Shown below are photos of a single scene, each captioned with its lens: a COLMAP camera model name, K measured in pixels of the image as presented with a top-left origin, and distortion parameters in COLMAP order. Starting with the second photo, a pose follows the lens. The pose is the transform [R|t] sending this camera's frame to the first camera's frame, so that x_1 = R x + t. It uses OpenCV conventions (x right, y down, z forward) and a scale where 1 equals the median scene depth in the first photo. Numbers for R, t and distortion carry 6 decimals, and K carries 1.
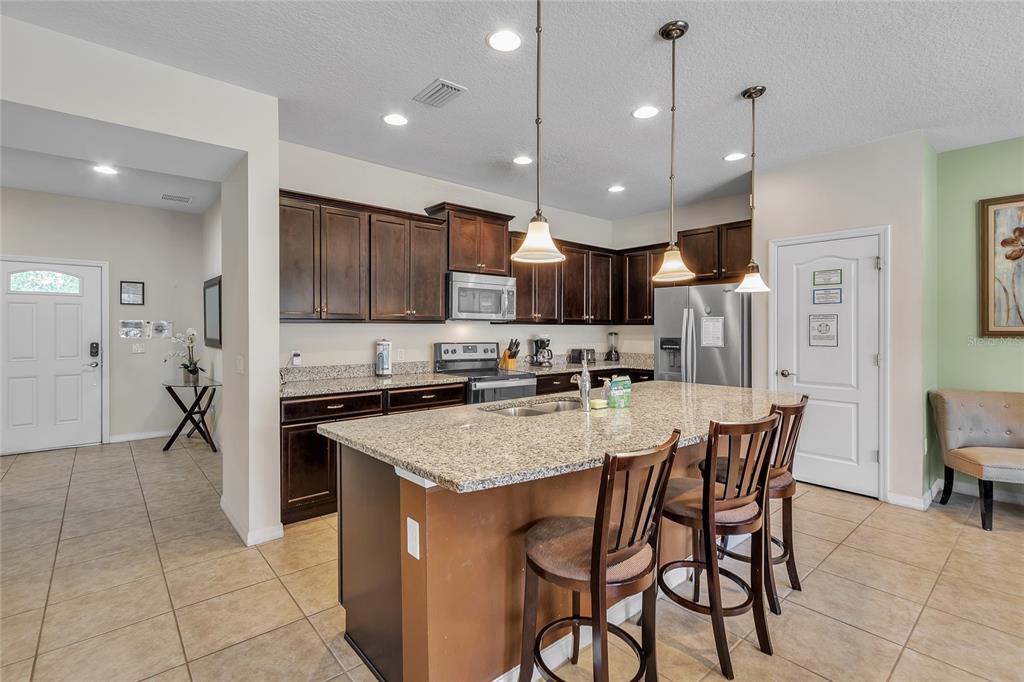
lens RADIAL K [[472.9, 0, 511.5], [0, 472.9, 335.1], [0, 0, 1]] dist [0.001151, -0.004023]
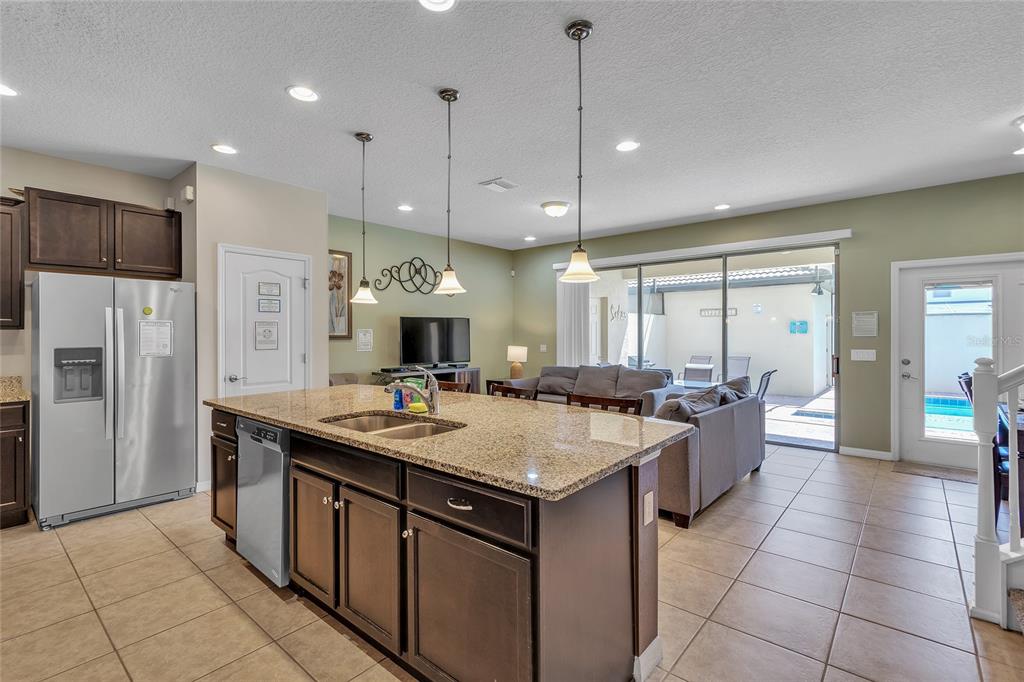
lens RADIAL K [[472.9, 0, 493.4], [0, 472.9, 329.2], [0, 0, 1]] dist [0.001151, -0.004023]
pose [[-0.147446, 0.008146, 0.989037, -0.466965], [0.019581, 0.999794, -0.005315, -0.007738], [-0.988876, 0.018583, -0.147575, 0.554018]]
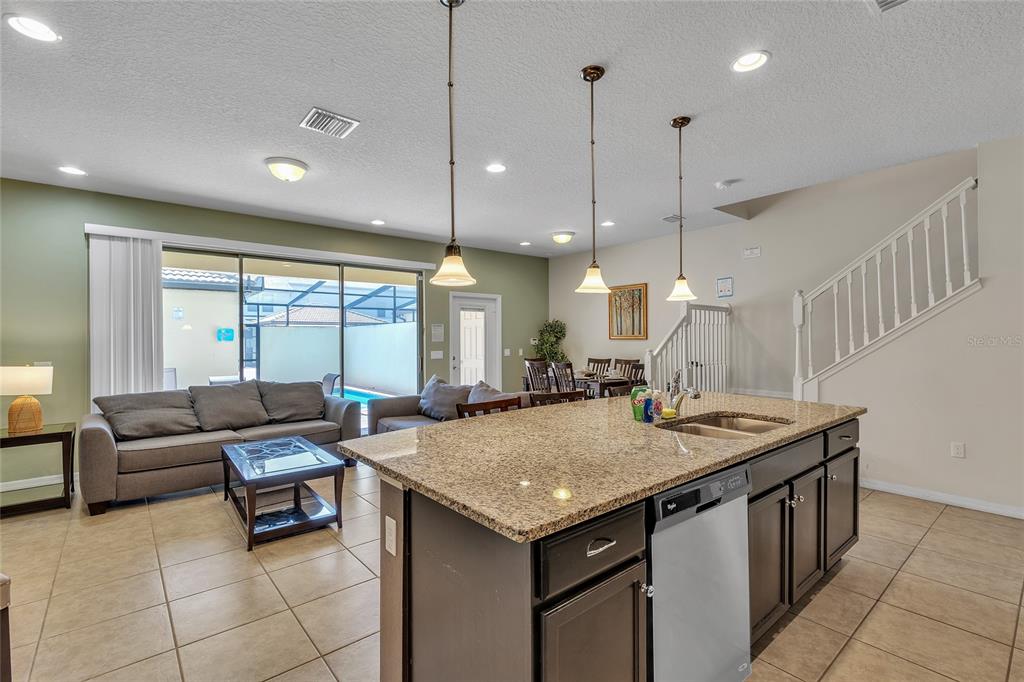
lens RADIAL K [[472.9, 0, 512.5], [0, 472.9, 334.6], [0, 0, 1]] dist [0.001151, -0.004023]
pose [[-0.999811, 0.006333, -0.018373, 0.274387], [0.006182, 0.999947, 0.008285, -0.014164], [0.018425, 0.008170, -0.999797, 1.087929]]
